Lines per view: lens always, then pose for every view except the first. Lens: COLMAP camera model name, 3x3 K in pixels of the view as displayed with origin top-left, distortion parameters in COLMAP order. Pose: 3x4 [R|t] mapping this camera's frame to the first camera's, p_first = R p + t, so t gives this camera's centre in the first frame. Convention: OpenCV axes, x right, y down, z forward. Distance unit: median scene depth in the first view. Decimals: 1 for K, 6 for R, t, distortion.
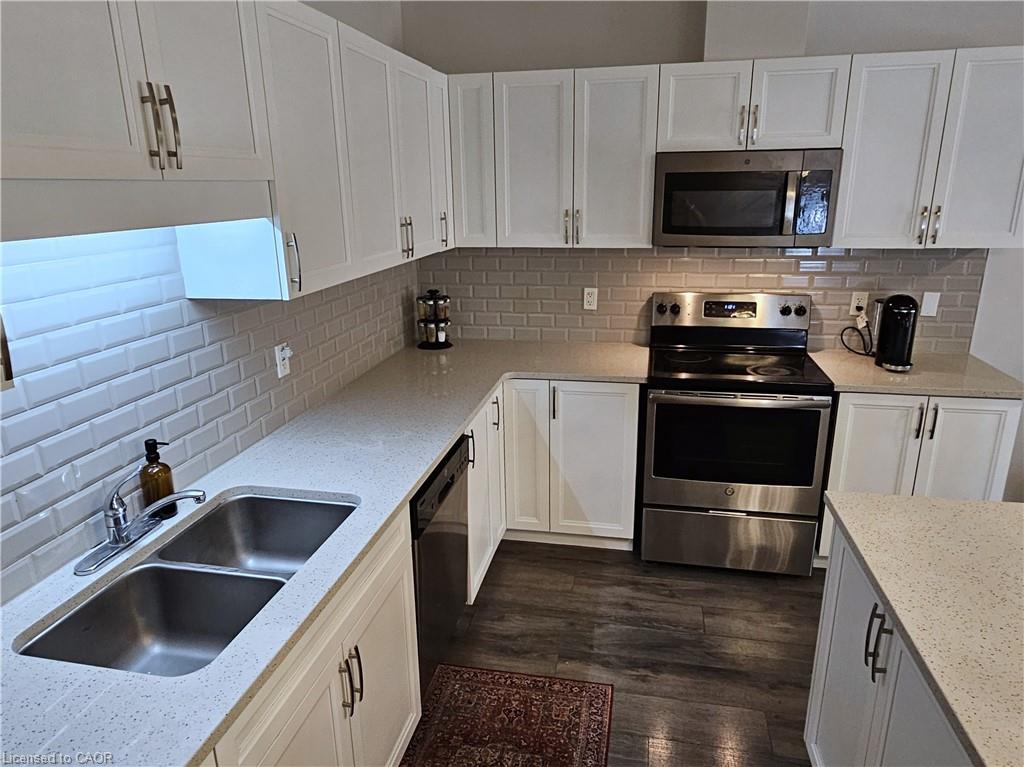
lens RADIAL K [[678.6, 0, 515.7], [0, 678.6, 389.0], [0, 0, 1]] dist [-0.000564, 0.002901]
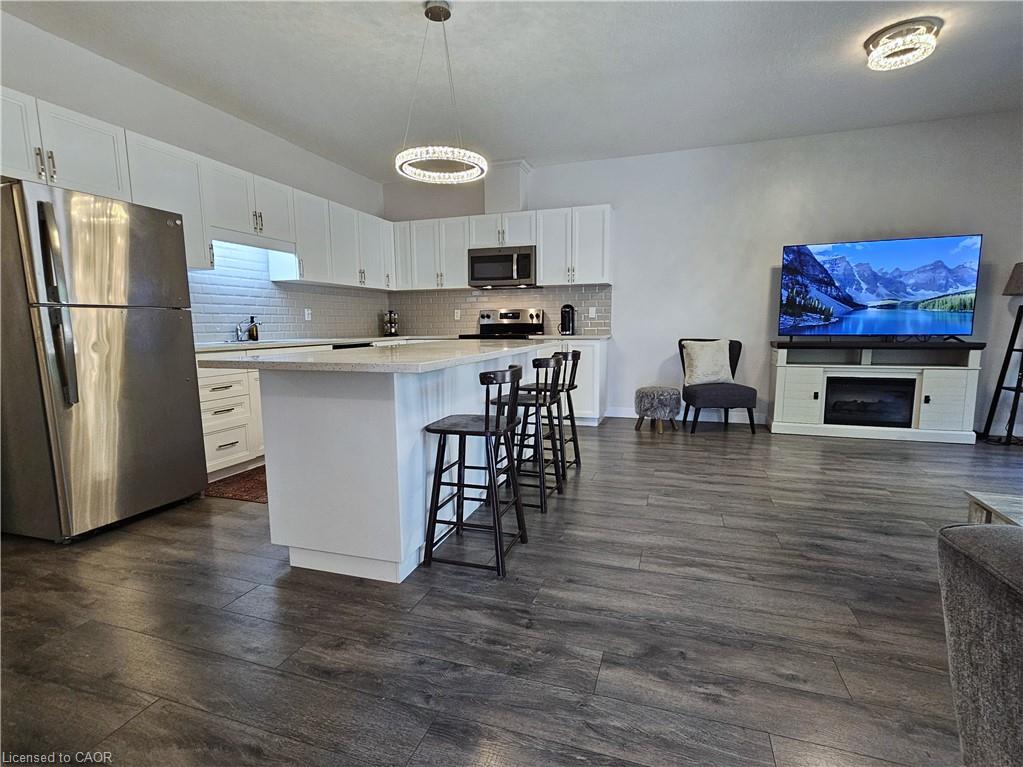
lens RADIAL K [[495.9, 0, 511.5], [0, 495.9, 383.5], [0, 0, 1]] dist [0.002558, 0.000399]
pose [[0.992303, 0.019803, -0.122238, 0.575721], [-0.040382, 0.984915, -0.168258, 0.424014], [0.117062, 0.171900, 0.978134, -0.658767]]
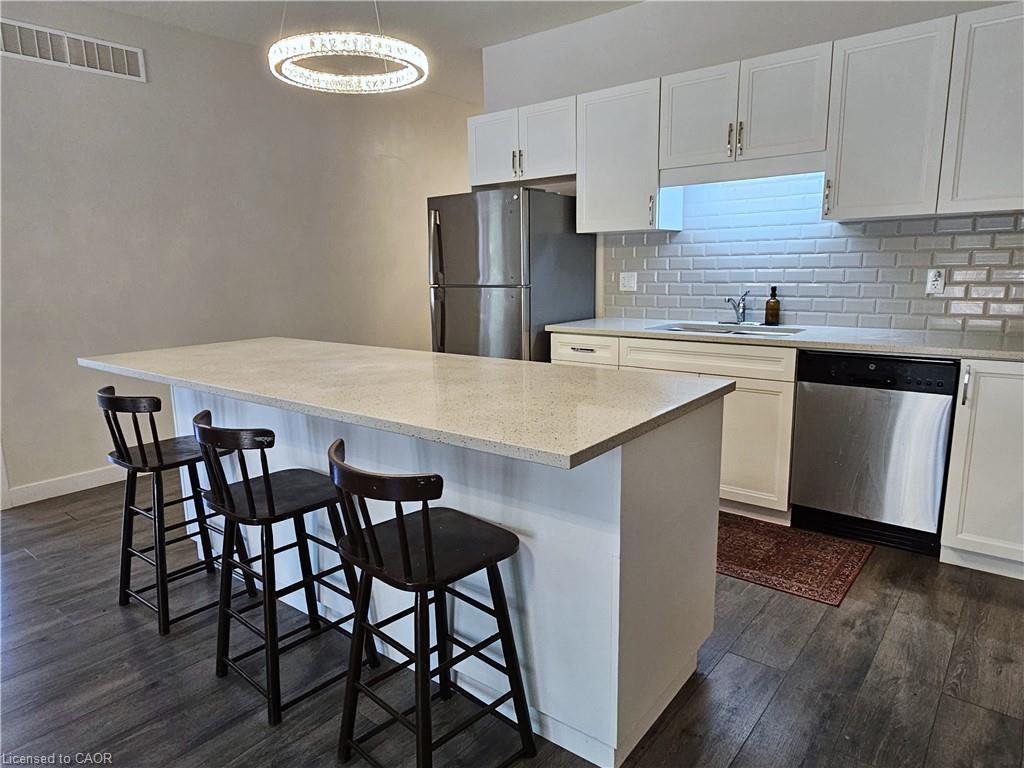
lens RADIAL K [[647.0, 0, 511.7], [0, 647.0, 389.2], [0, 0, 1]] dist [0.005533, -0.004043]
pose [[-0.464494, 0.194048, -0.864055, 0.915337], [-0.228993, 0.916196, 0.328858, -0.059415], [0.855458, 0.350615, -0.381132, 0.658906]]
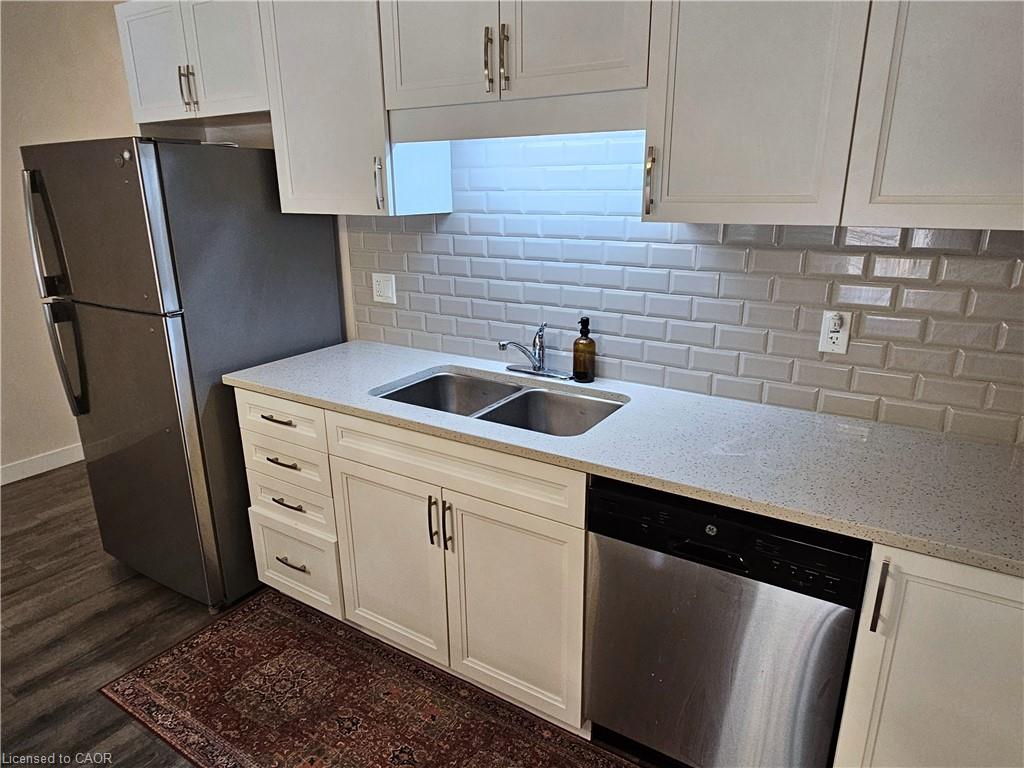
lens RADIAL K [[654.1, 0, 509.9], [0, 654.1, 386.8], [0, 0, 1]] dist [0.000433, -0.002484]
pose [[-0.361002, 0.292090, -0.885642, 0.350759], [-0.256272, 0.882049, 0.395366, -0.143367], [0.896661, 0.369693, -0.243567, 0.679929]]
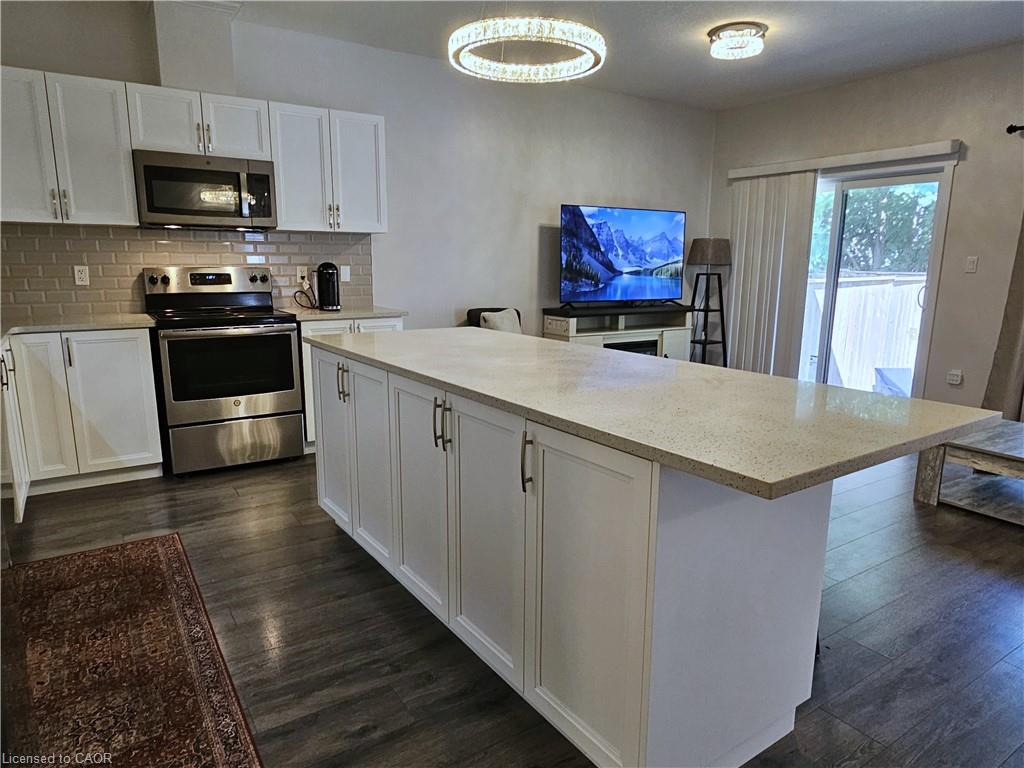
lens RADIAL K [[647.0, 0, 511.7], [0, 647.0, 389.2], [0, 0, 1]] dist [0.005533, -0.004043]
pose [[0.708057, -0.118953, 0.696064, -0.183963], [0.186499, 0.982212, -0.021858, 0.246500], [-0.681083, 0.145292, 0.717647, -0.286079]]
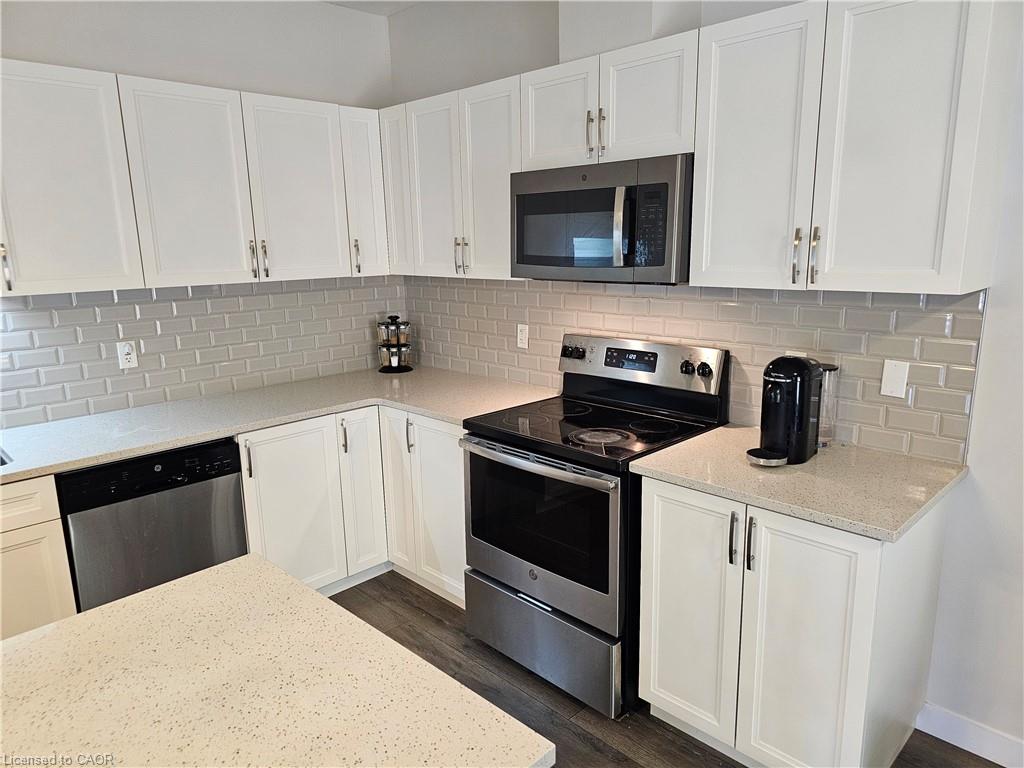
lens RADIAL K [[683.2, 0, 512.0], [0, 683.2, 384.0], [0, 0, 1]] dist [0.051179, -0.004026]
pose [[0.831592, 0.113532, -0.543659, 0.697861], [-0.152749, 0.987887, -0.027348, -0.048341], [0.533968, 0.105785, 0.838861, 0.262347]]
